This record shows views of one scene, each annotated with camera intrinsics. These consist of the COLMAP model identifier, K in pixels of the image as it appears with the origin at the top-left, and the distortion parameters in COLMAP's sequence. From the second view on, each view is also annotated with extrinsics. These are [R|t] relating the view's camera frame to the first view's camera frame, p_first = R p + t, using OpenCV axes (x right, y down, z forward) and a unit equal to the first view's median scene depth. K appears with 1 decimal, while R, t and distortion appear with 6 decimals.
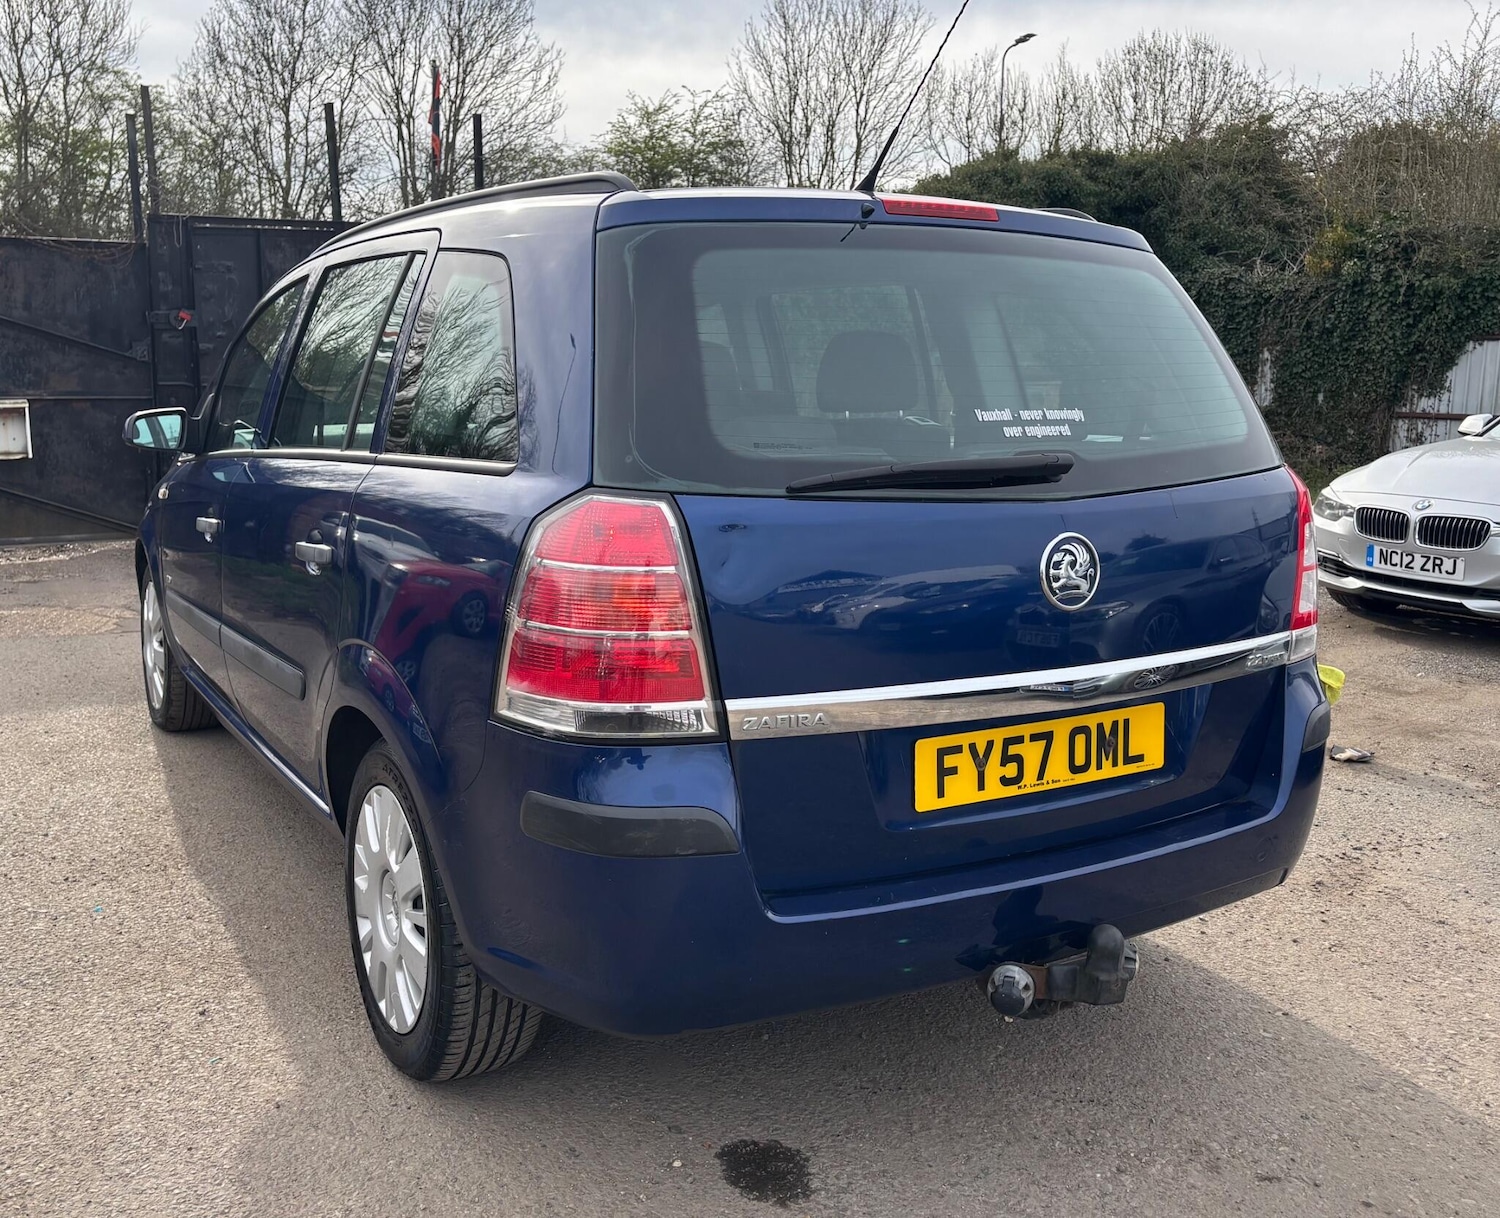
lens RADIAL K [[1479.2, 0, 779.3], [0, 1479.2, 569.0], [0, 0, 1]] dist [0.036032, -0.018089]
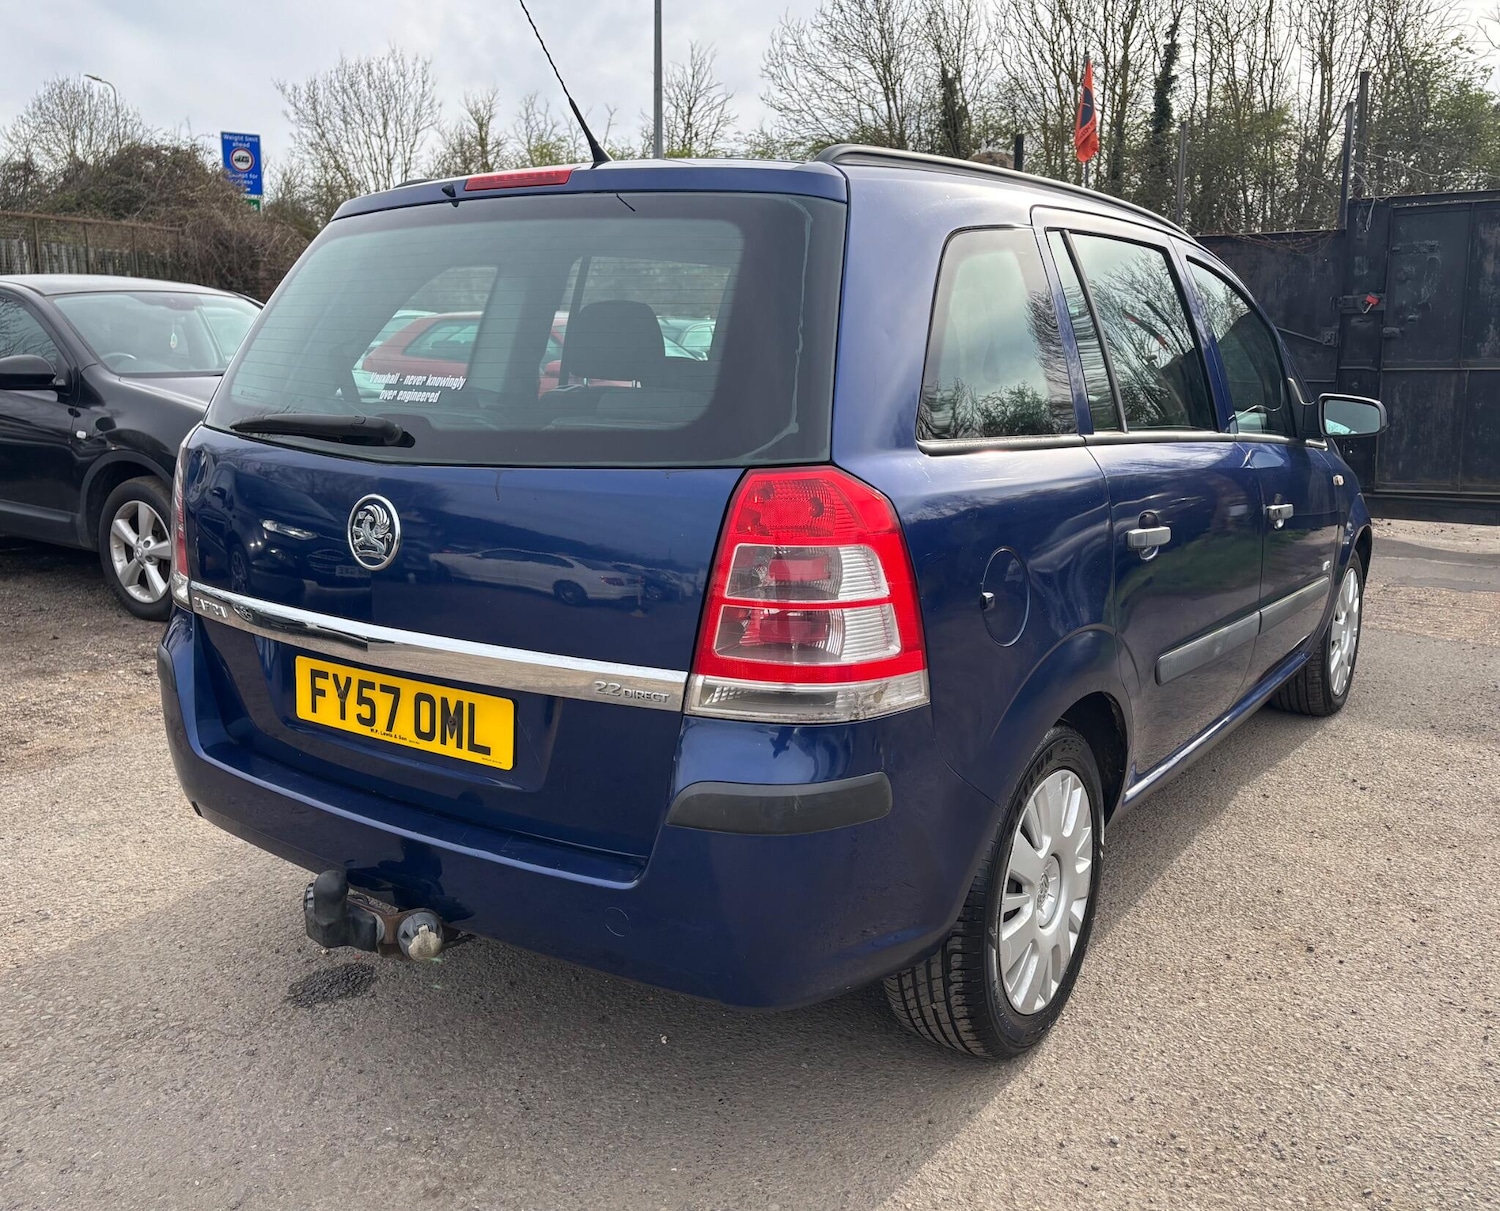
lens RADIAL K [[1413.2, 0, 710.7], [0, 1413.2, 579.5], [0, 0, 1]] dist [0.038883, -0.014749]
pose [[0.382878, 0.150149, -0.911515, 0.912257], [-0.132475, 0.985429, 0.106679, -0.078313], [0.914251, 0.079908, 0.397190, 0.632771]]
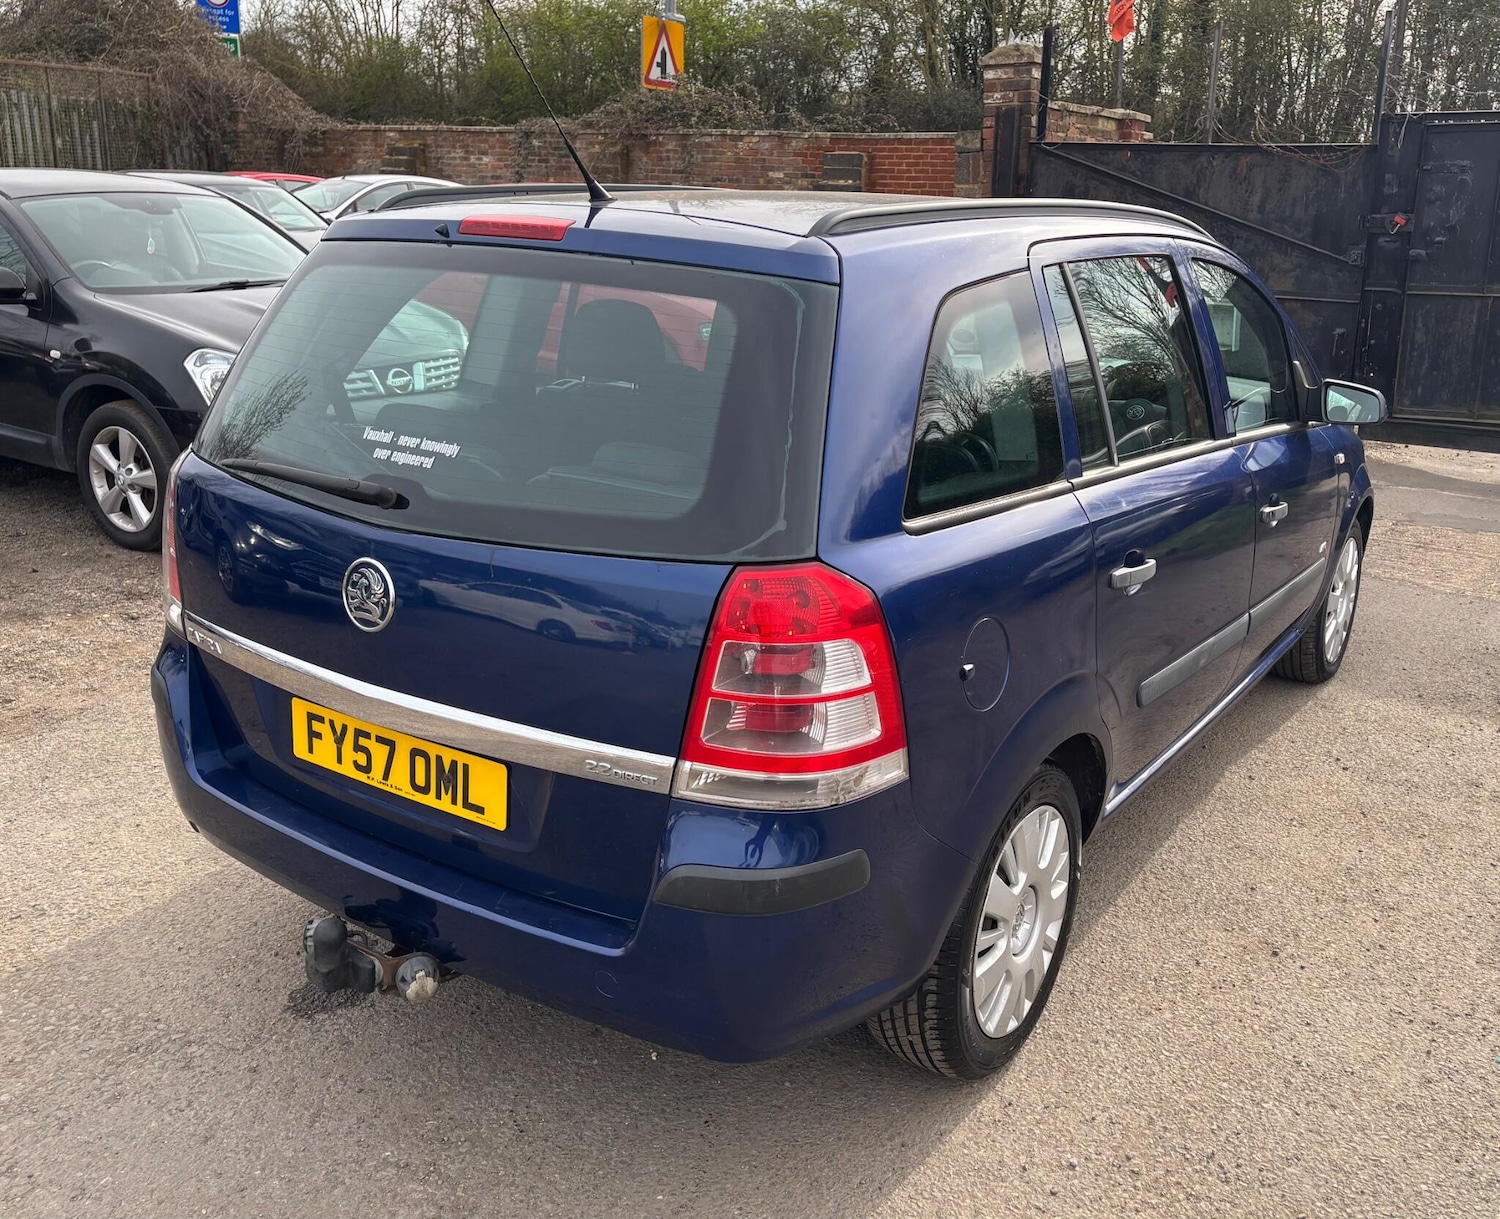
lens RADIAL K [[1479.2, 0, 779.3], [0, 1479.2, 569.5], [0, 0, 1]] dist [0.036032, -0.018089]
pose [[0.413839, 0.236679, -0.879045, 0.944208], [-0.151818, 0.970033, 0.189704, -0.197861], [0.897602, 0.054948, 0.437369, 0.614398]]
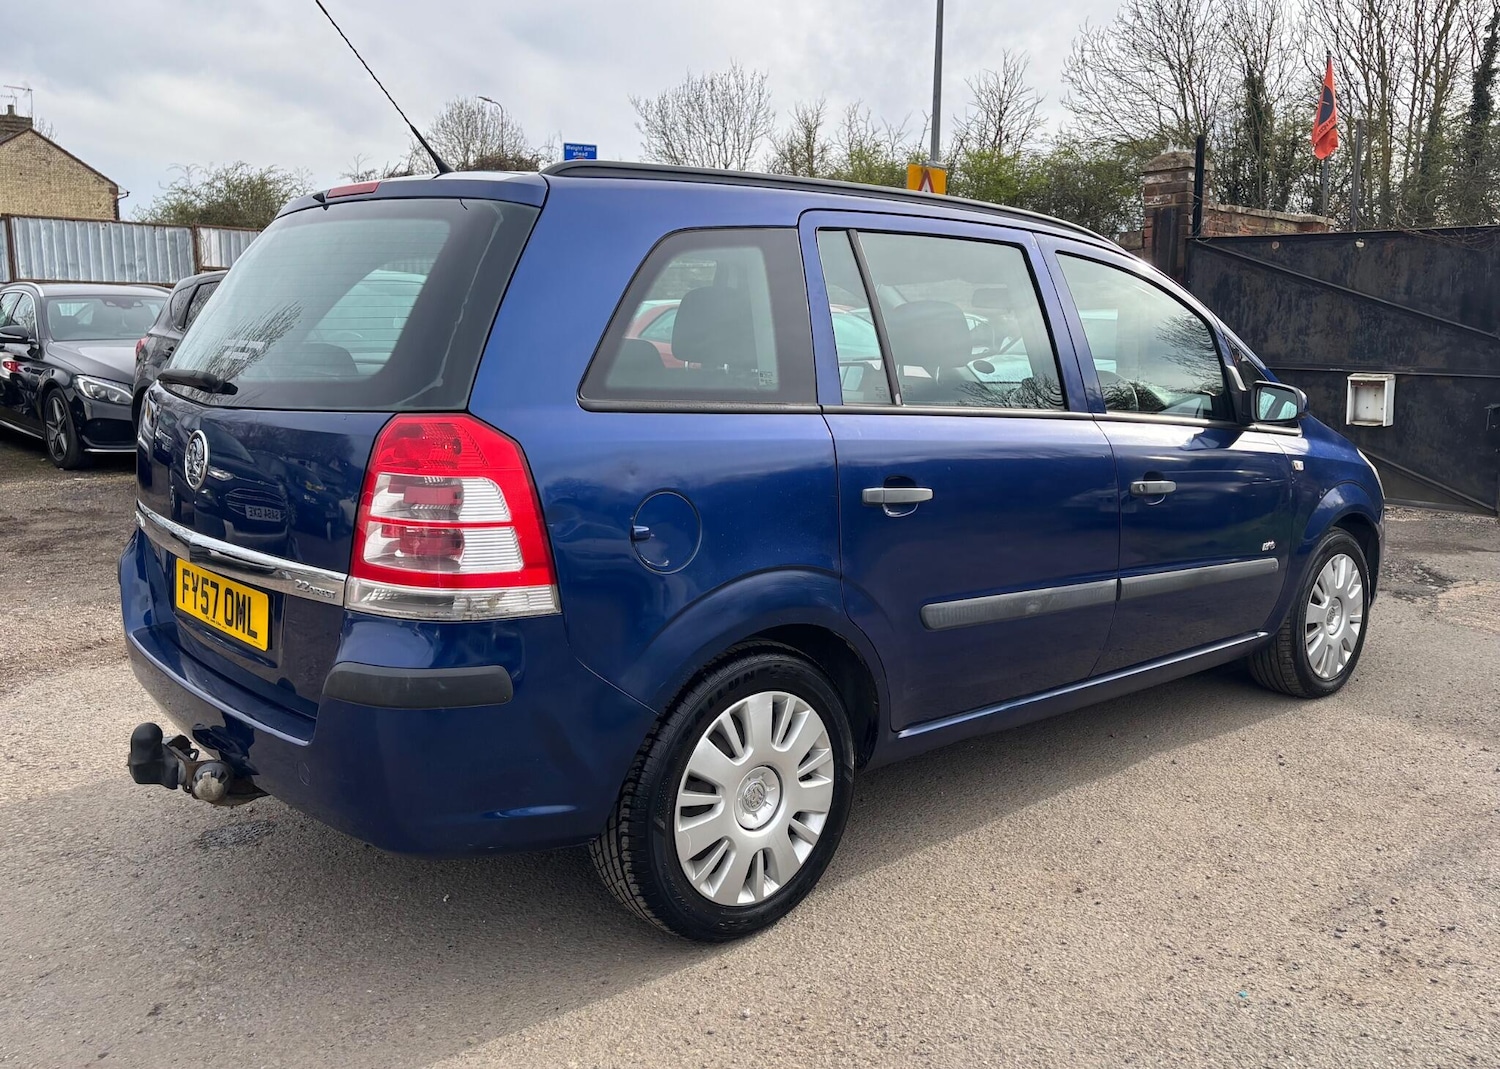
lens RADIAL K [[1360.7, 0, 769.5], [0, 1360.7, 470.1], [0, 0, 1]] dist [0.042010, 0.009624]
pose [[0.169966, 0.101095, -0.980251, 1.137623], [-0.156932, 0.984806, 0.074354, -0.122759], [0.972874, 0.141195, 0.183249, 0.977113]]
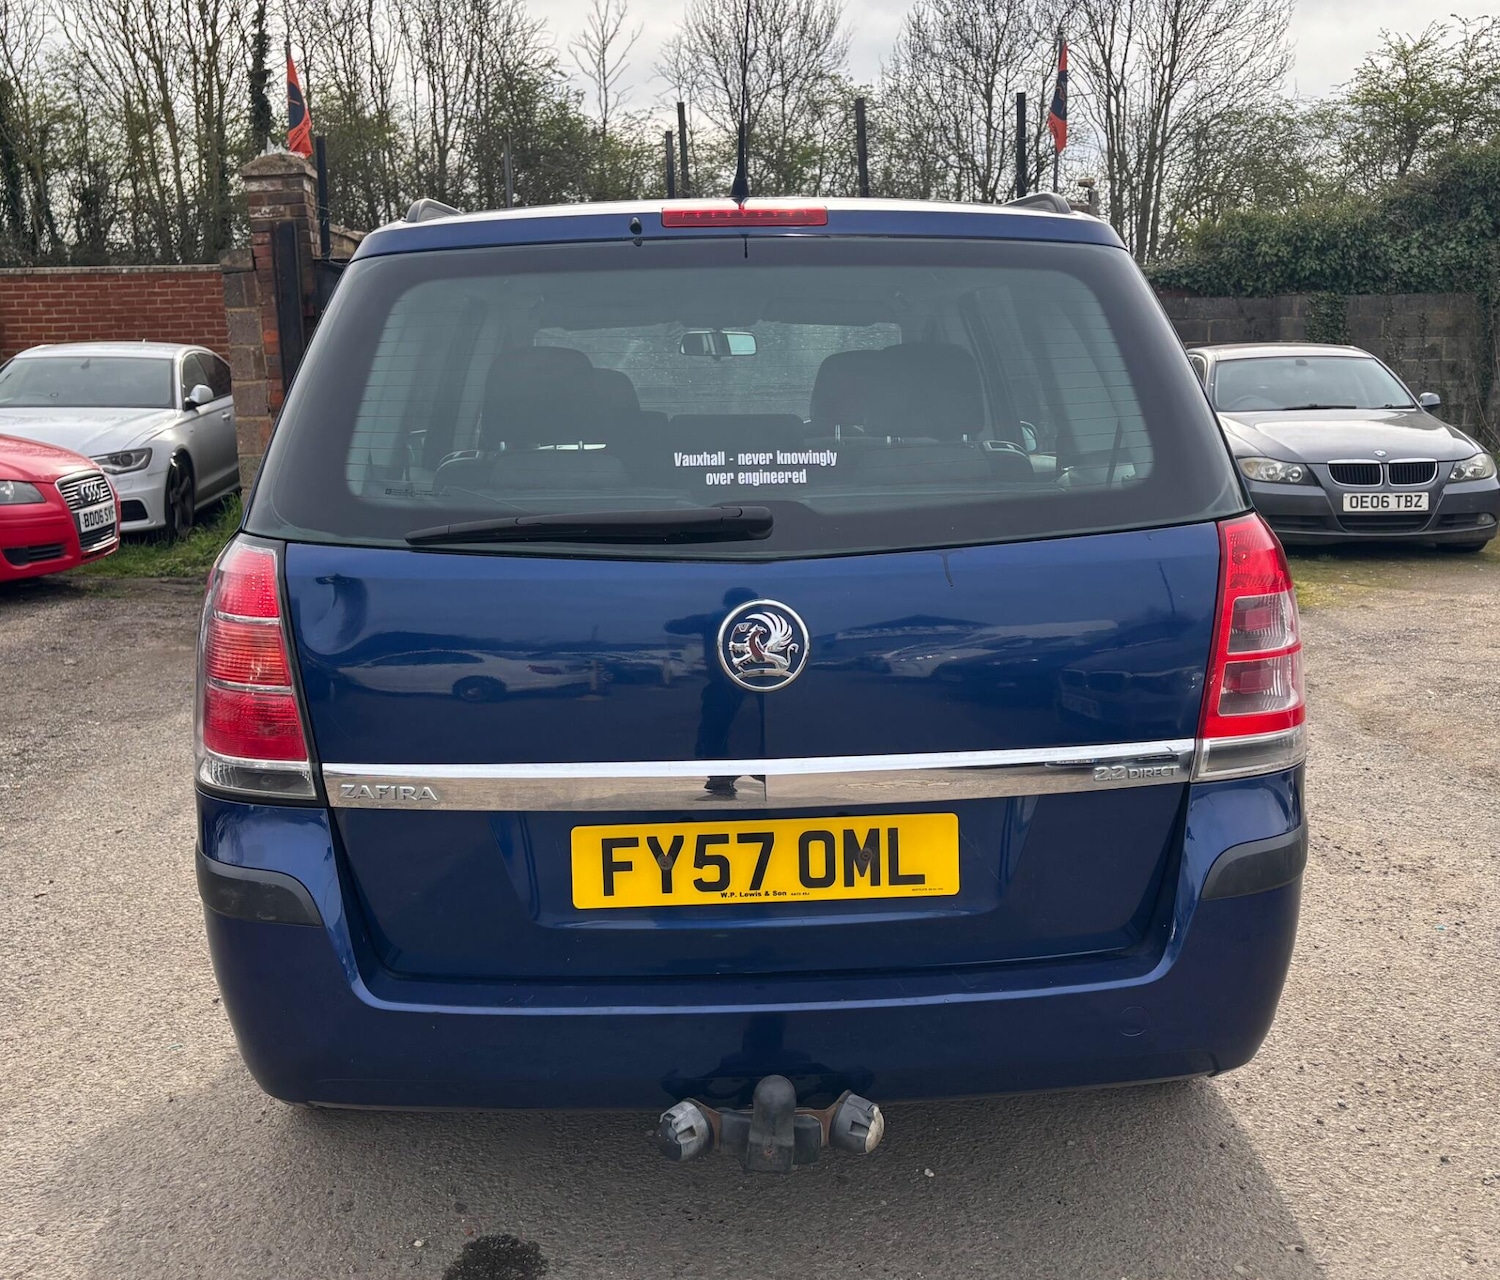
lens RADIAL K [[1618.0, 0, 802.9], [0, 1618.0, 544.2], [0, 0, 1]] dist [0.045563, -0.031413]
pose [[0.882074, 0.031385, -0.470064, 0.496079], [-0.039319, 0.999202, -0.007069, -0.038673], [0.469467, 0.024718, 0.882604, 0.150825]]
